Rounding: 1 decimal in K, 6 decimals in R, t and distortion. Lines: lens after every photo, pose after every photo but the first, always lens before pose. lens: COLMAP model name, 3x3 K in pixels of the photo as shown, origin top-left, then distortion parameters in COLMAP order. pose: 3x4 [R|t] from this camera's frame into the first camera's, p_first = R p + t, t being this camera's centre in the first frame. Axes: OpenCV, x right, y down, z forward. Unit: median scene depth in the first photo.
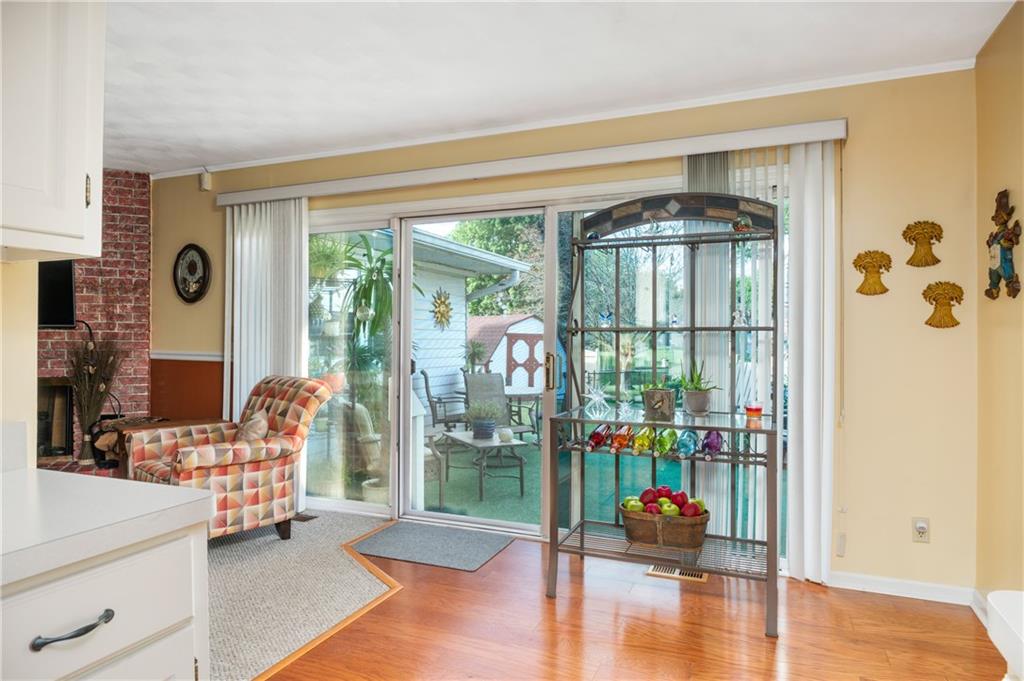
lens RADIAL K [[615.0, 0, 510.1], [0, 615.0, 333.7], [0, 0, 1]] dist [-0.004041, -0.000923]
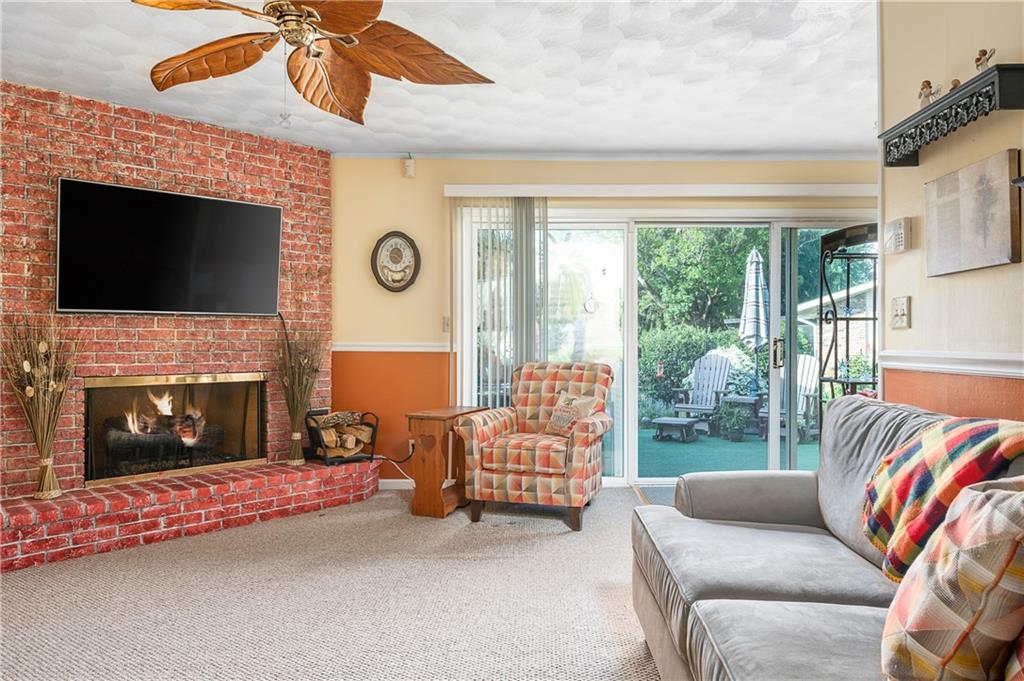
lens RADIAL K [[681.6, 0, 518.2], [0, 681.6, 340.9], [0, 0, 1]] dist [0.002694, 0.001140]
pose [[0.929024, -0.003238, 0.370006, -0.739006], [-0.002229, 0.999895, 0.014347, 0.010634], [-0.370013, -0.014154, 0.928919, -0.070628]]
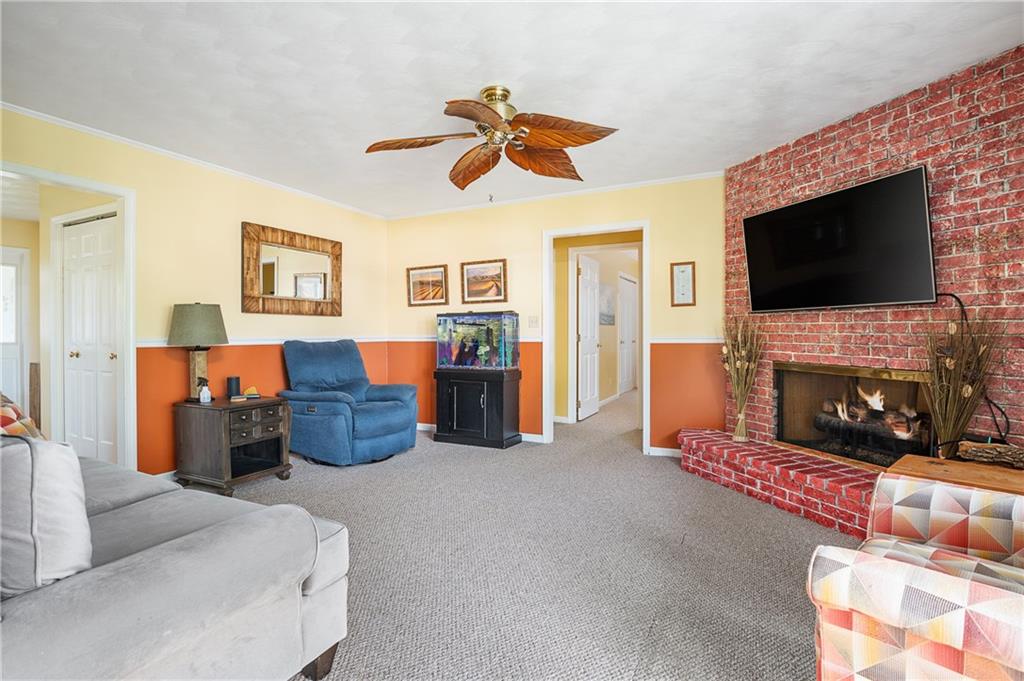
lens RADIAL K [[485.7, 0, 513.5], [0, 485.7, 334.5], [0, 0, 1]] dist [-0.015346, -0.000657]
pose [[-0.060717, 0.001959, -0.998153, -0.118099], [0.007572, 0.999970, 0.001502, 0.021426], [0.998126, -0.007467, -0.060730, 0.534530]]
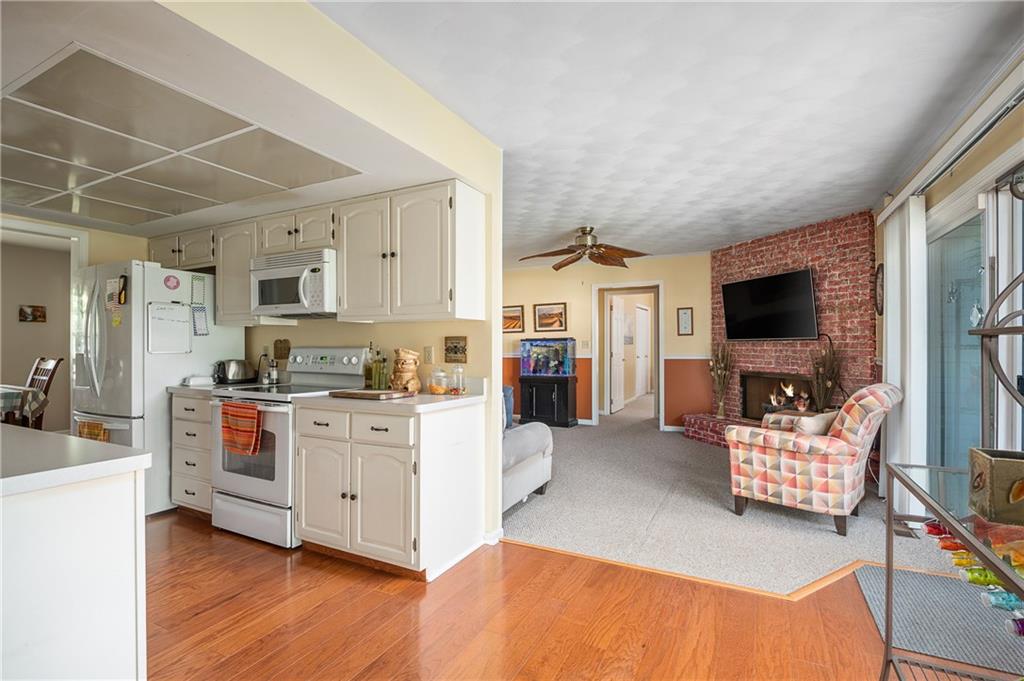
lens RADIAL K [[474.1, 0, 513.7], [0, 474.1, 340.9], [0, 0, 1]] dist [-0.003272, -0.001144]
pose [[-0.070867, -0.012719, -0.997405, 0.394872], [0.008103, 0.999878, -0.013327, 0.002258], [0.997453, -0.009026, -0.070756, 0.388283]]
